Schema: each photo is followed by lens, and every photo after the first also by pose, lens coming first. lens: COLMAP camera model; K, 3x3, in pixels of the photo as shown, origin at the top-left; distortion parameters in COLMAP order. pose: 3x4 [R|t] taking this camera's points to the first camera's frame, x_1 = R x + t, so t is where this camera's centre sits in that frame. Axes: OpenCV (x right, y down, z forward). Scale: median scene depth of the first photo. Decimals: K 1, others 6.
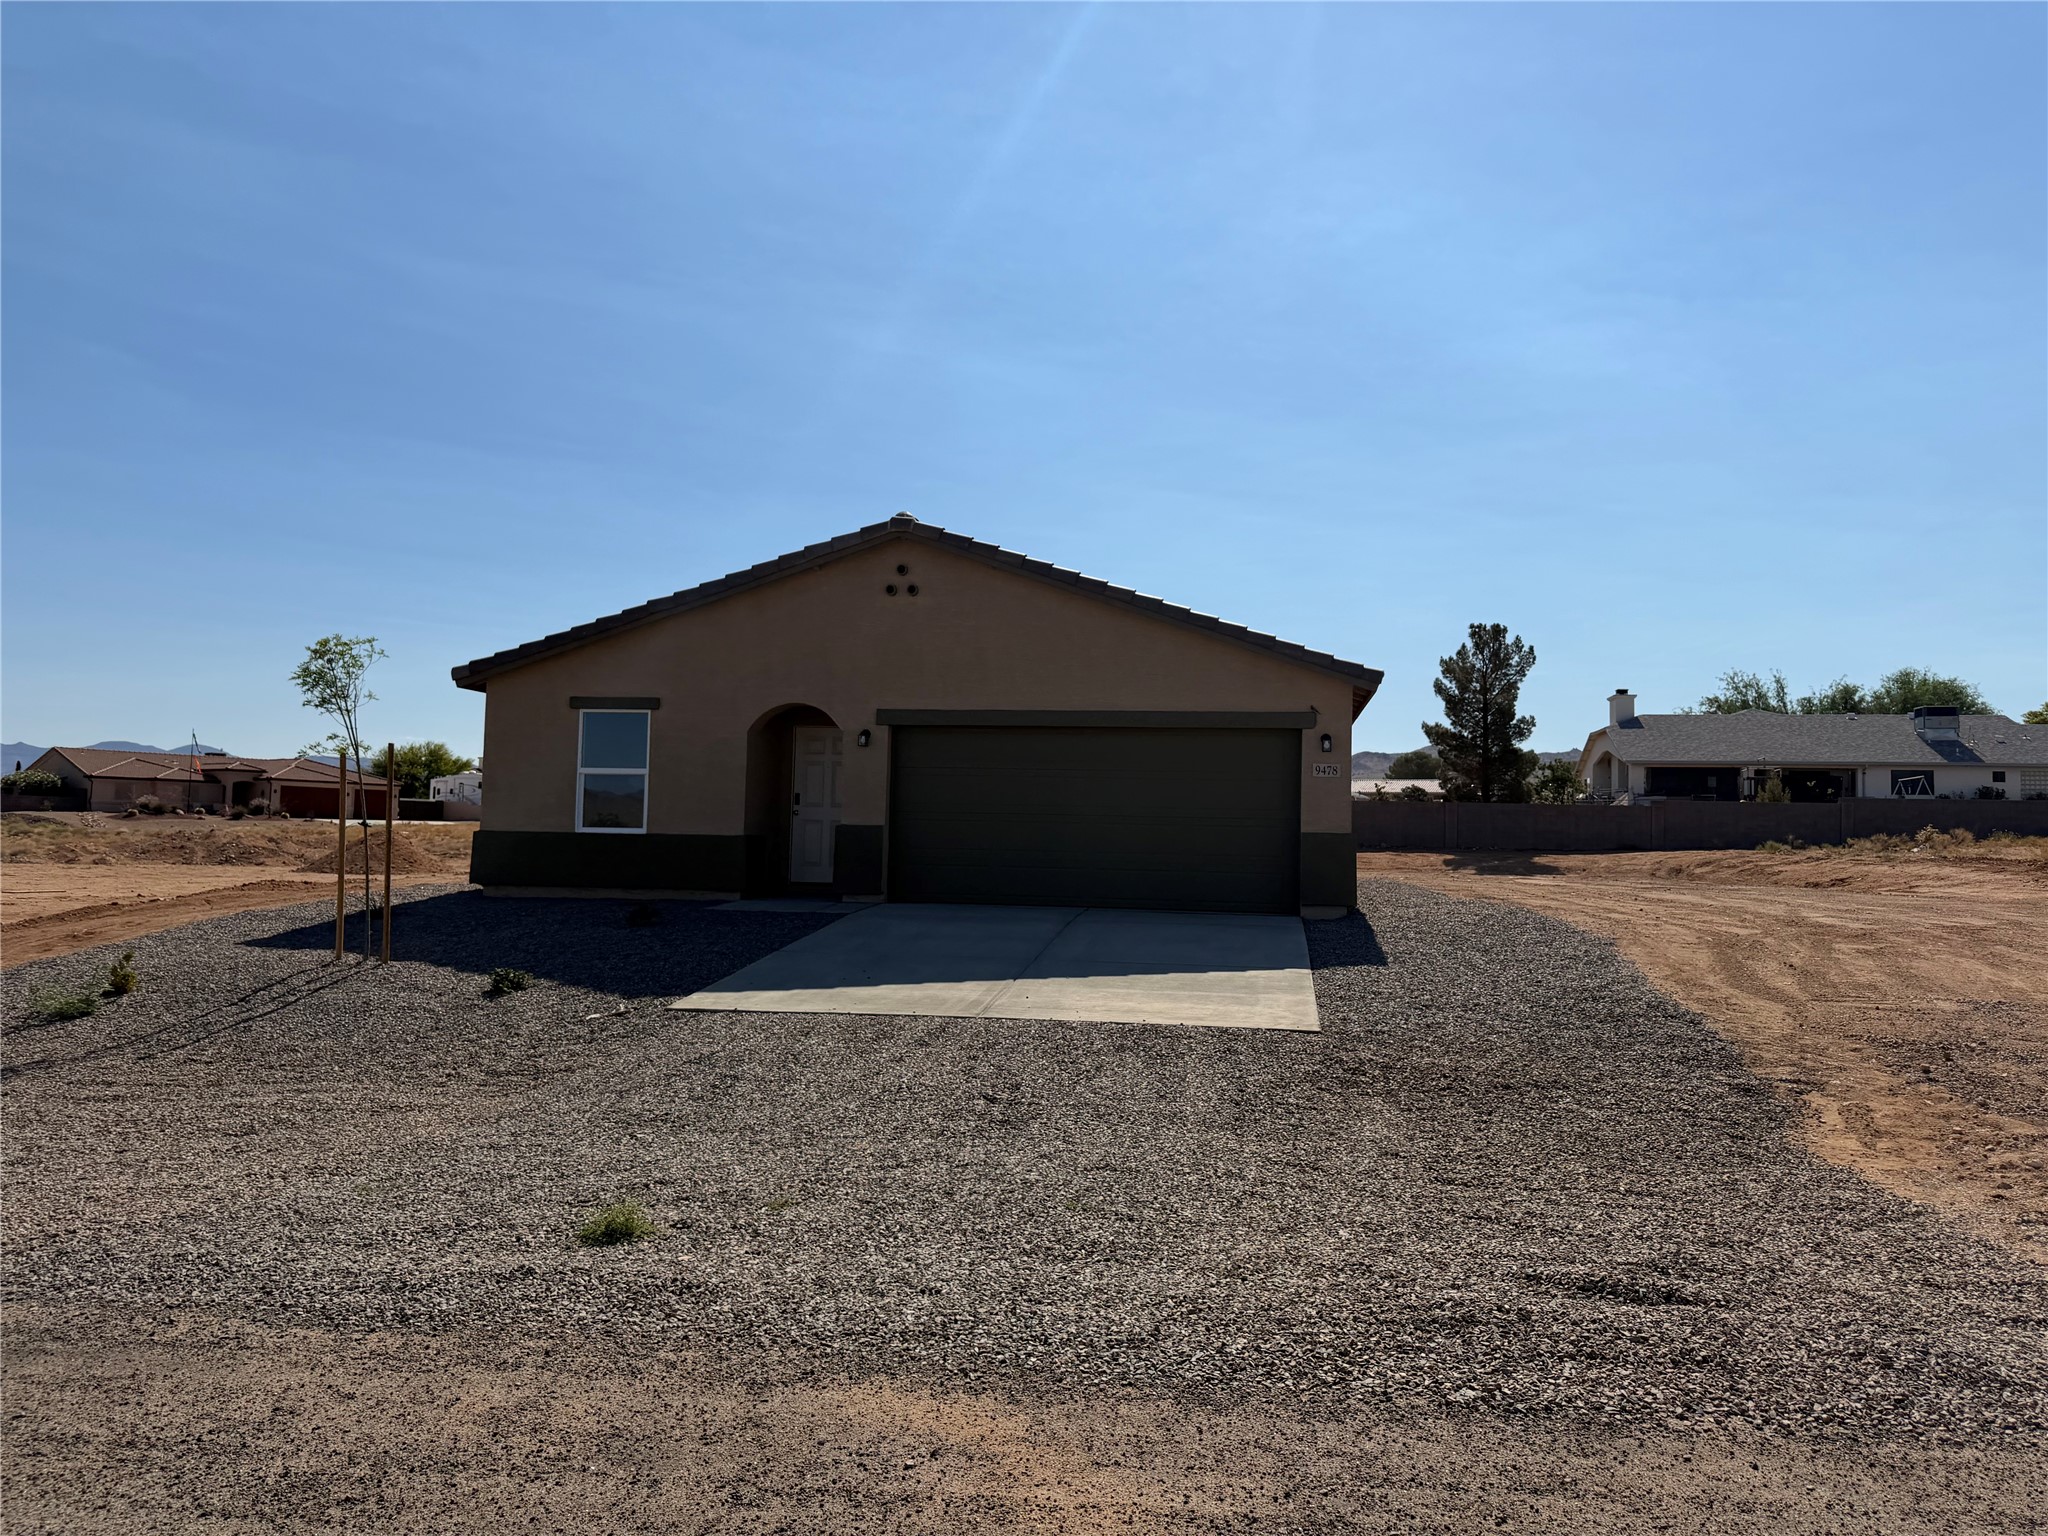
lens RADIAL K [[1429.7, 0, 1024.0], [0, 1429.7, 768.0], [0, 0, 1]] dist [0.105522, -0.171527]
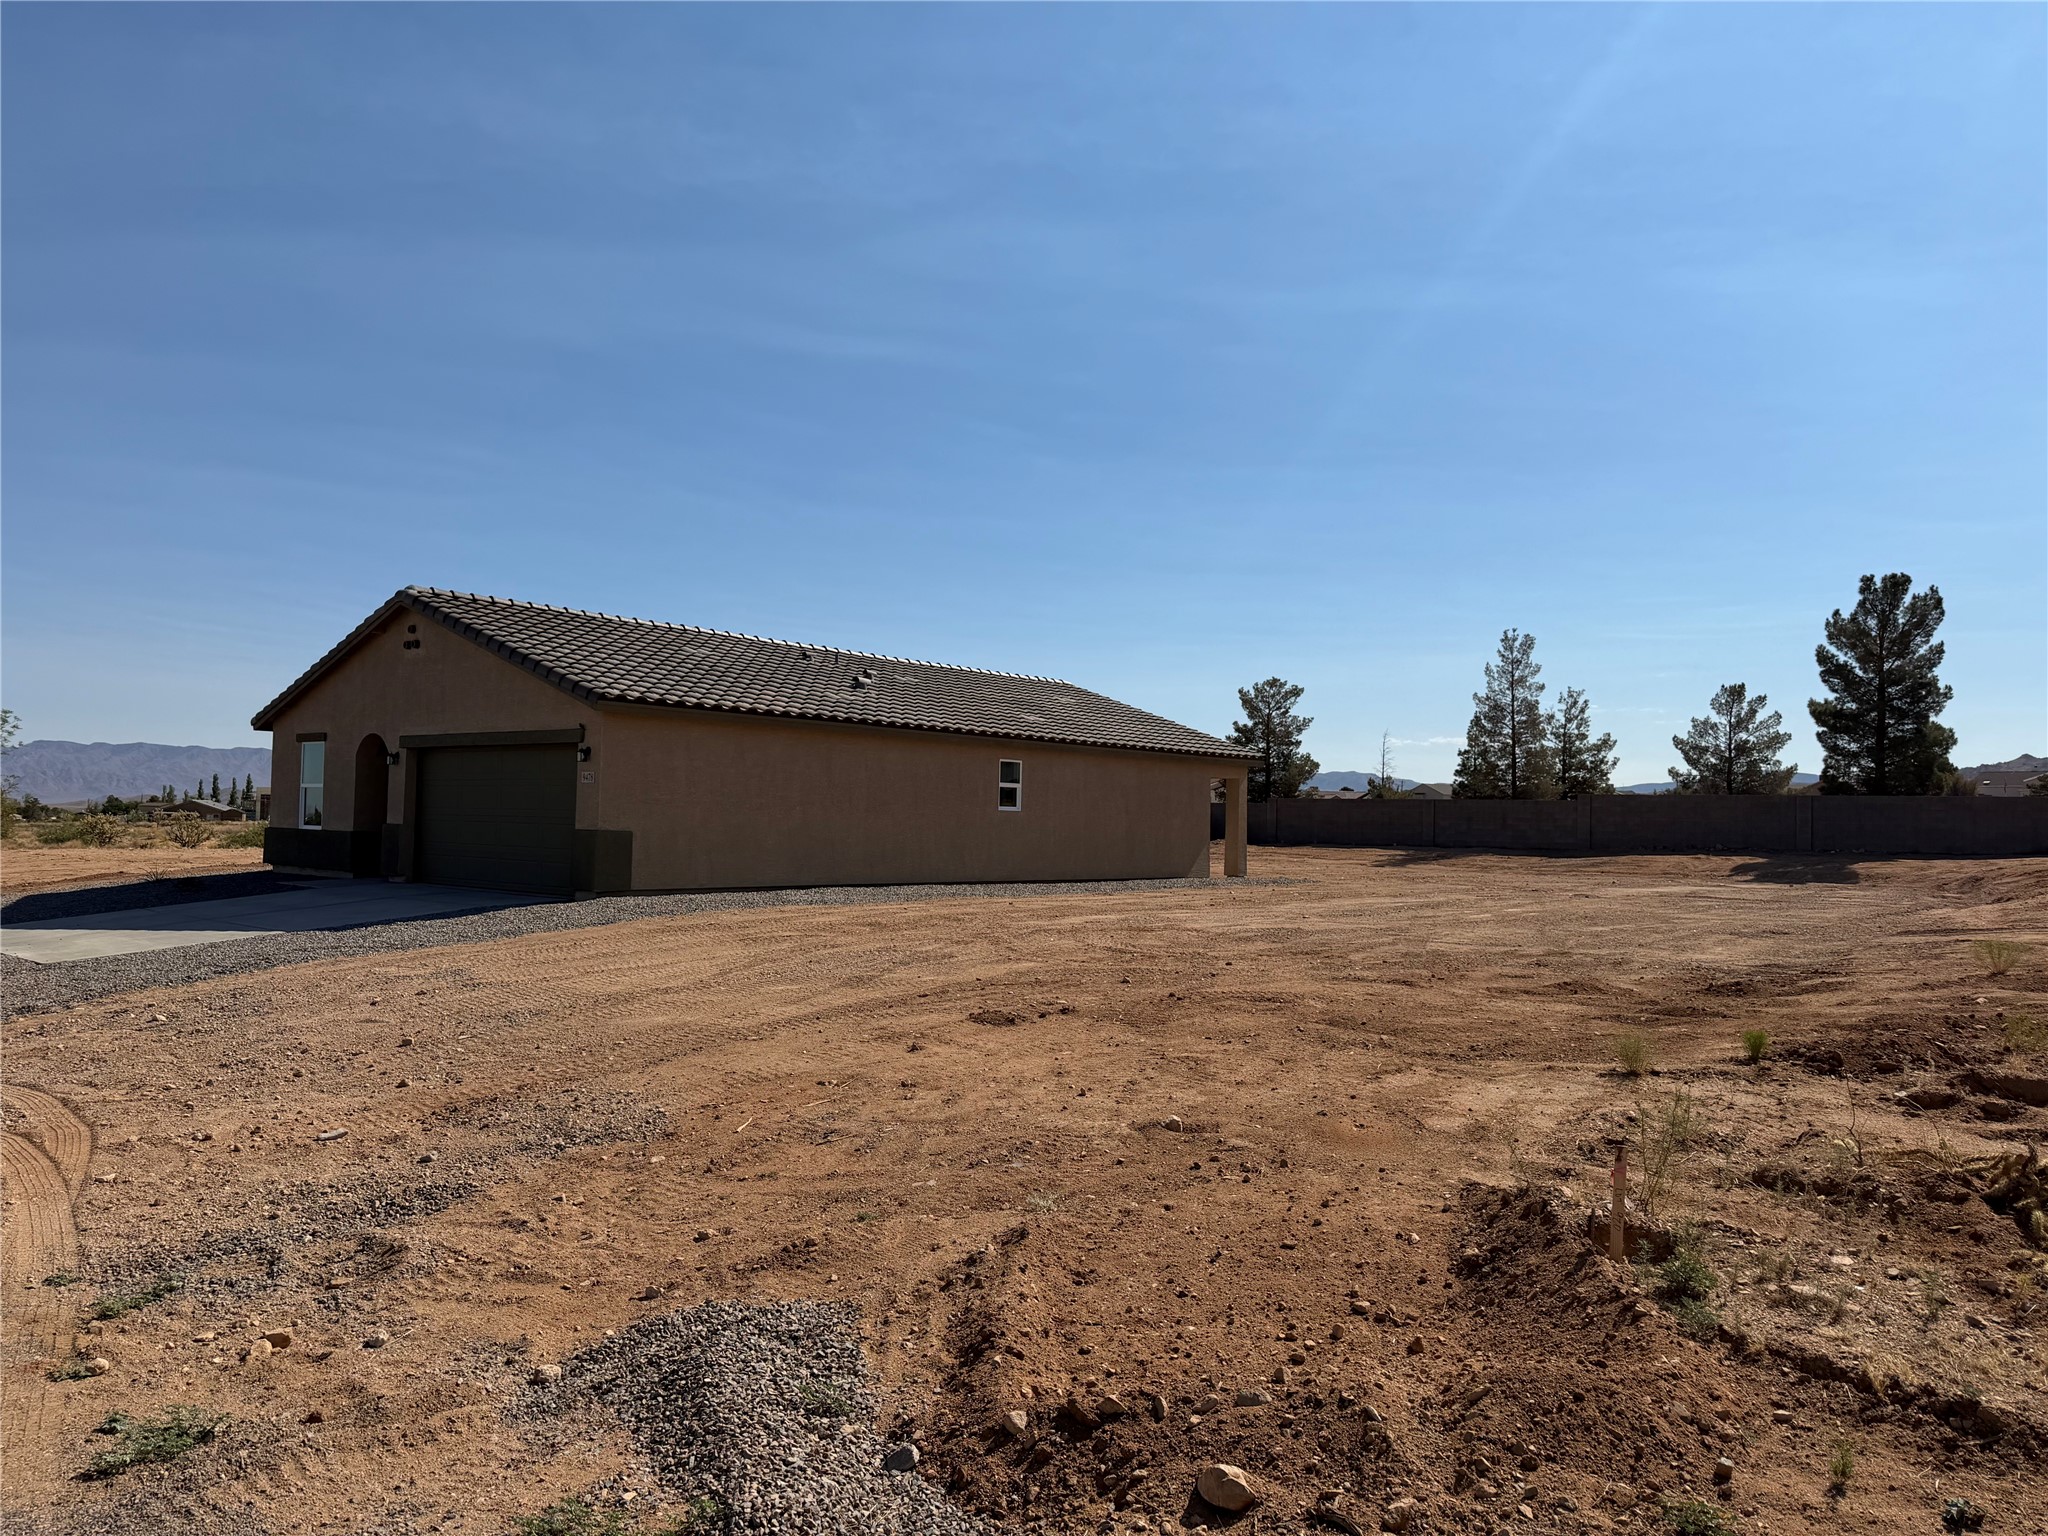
lens RADIAL K [[1442.3, 0, 1017.3], [0, 1442.3, 785.4], [0, 0, 1]] dist [0.002332, -0.000456]
pose [[0.847410, -0.014465, -0.530742, 1.042578], [0.021553, 0.999742, 0.007167, 0.006709], [0.530501, -0.017512, 0.847503, 0.167376]]
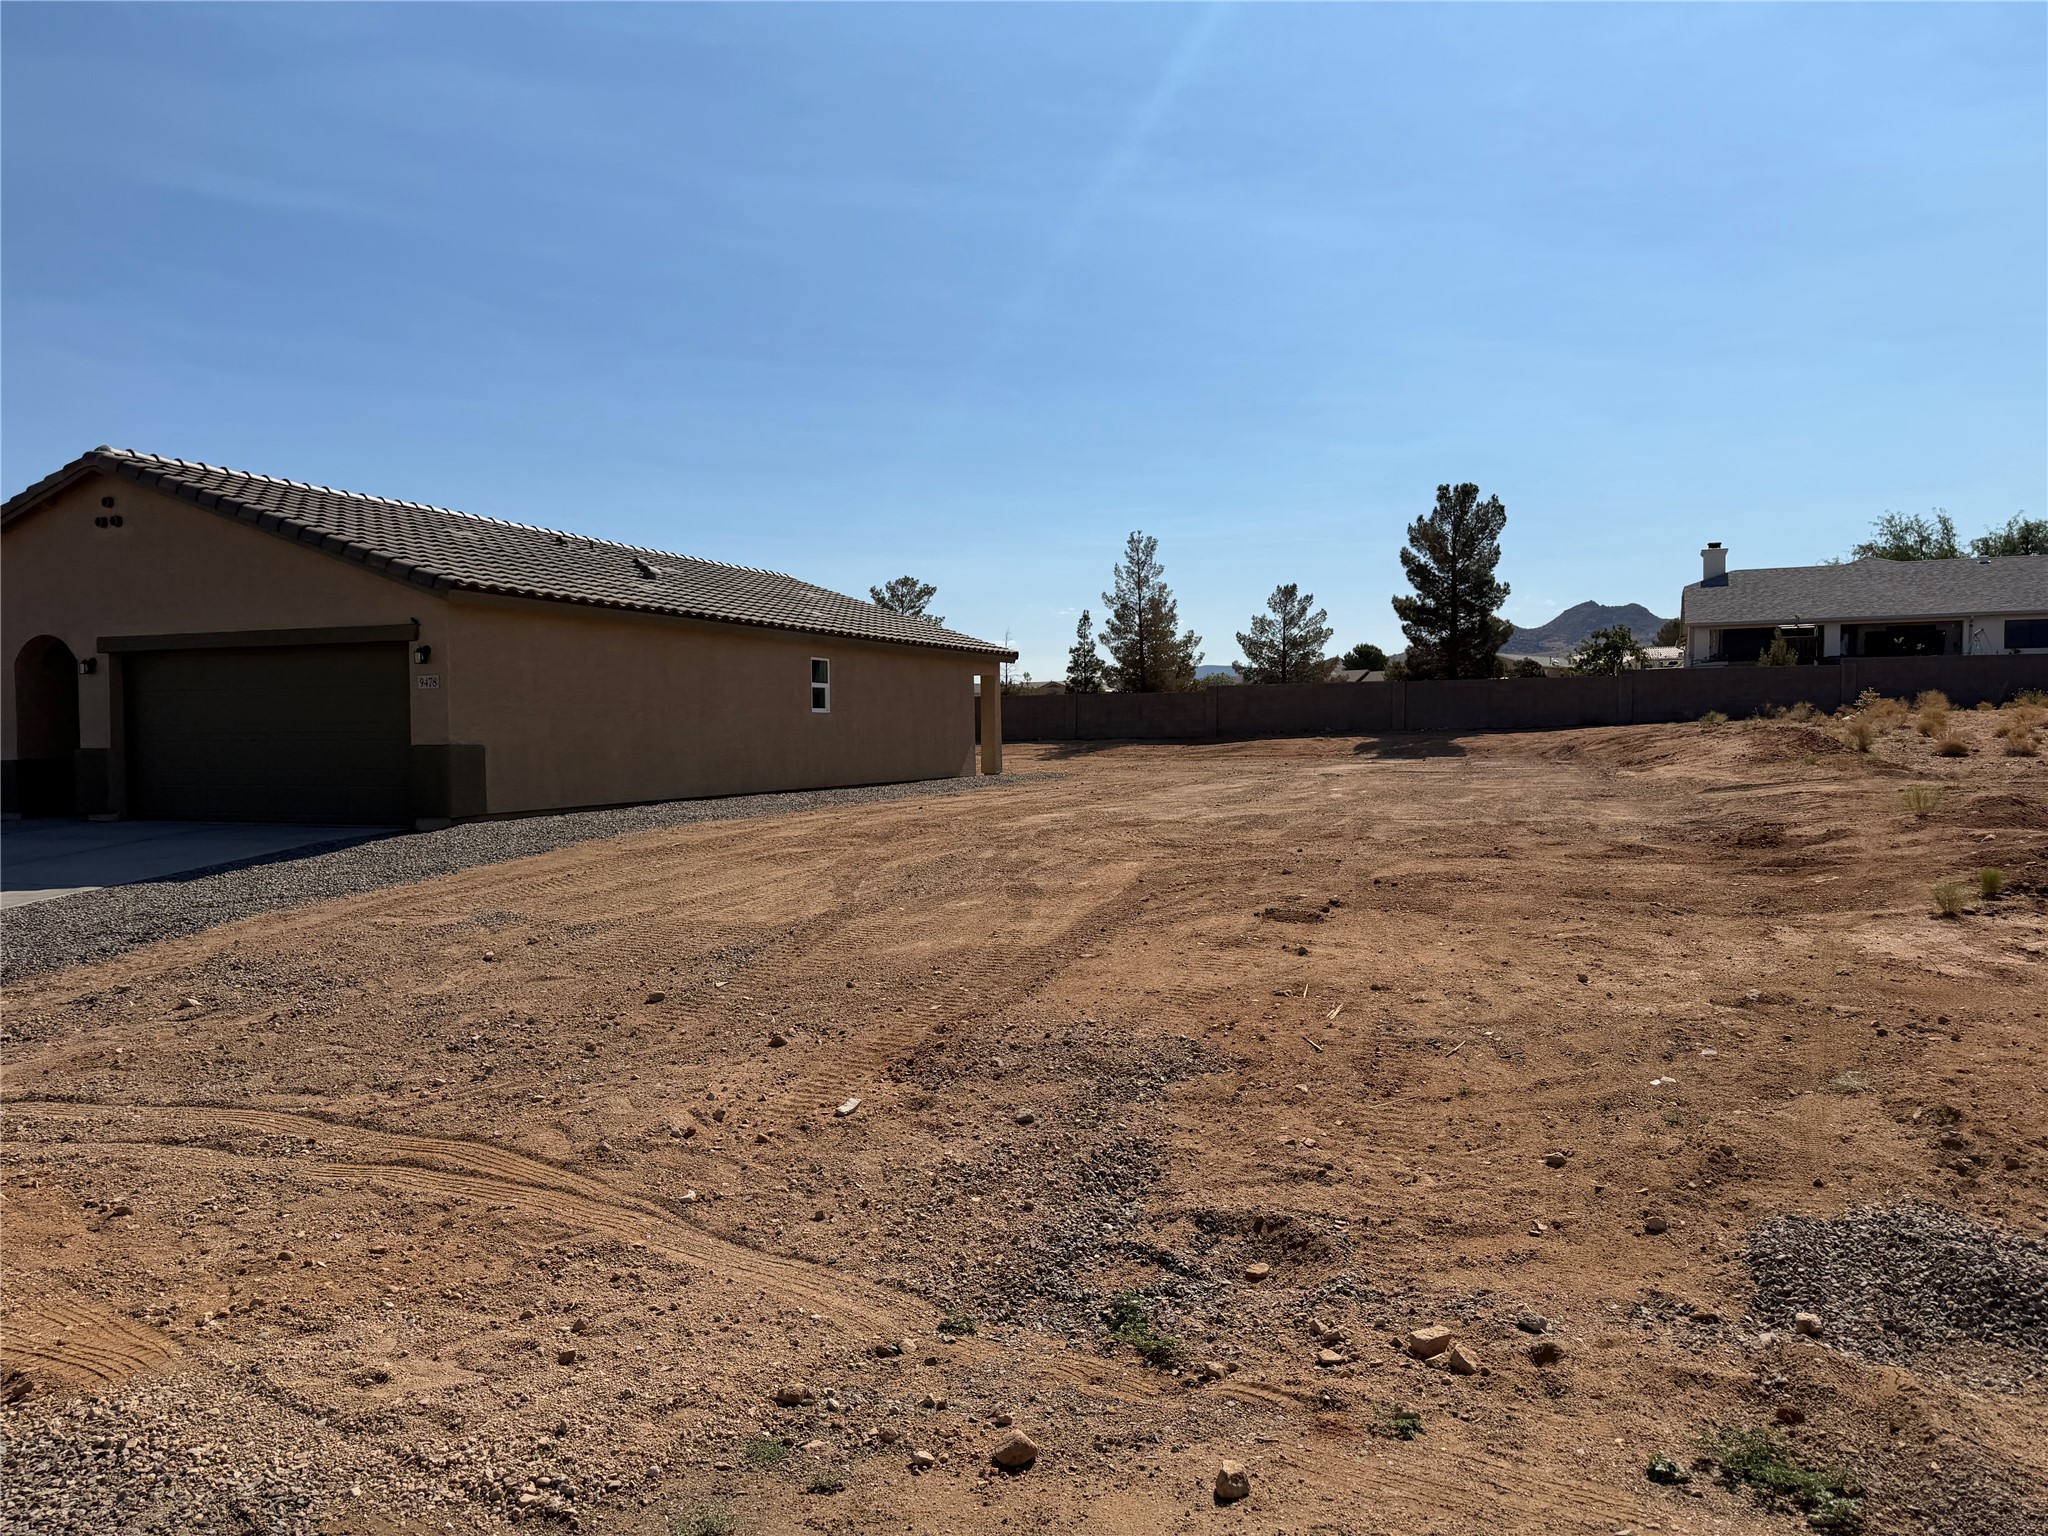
lens RADIAL K [[1415.1, 0, 1027.3], [0, 1415.1, 807.5], [0, 0, 1]] dist [0.107696, -0.160738]
pose [[0.977025, -0.019366, -0.212245, 0.752356], [0.041668, 0.994002, 0.101115, 0.003797], [0.209014, -0.107636, 0.971971, 0.101756]]
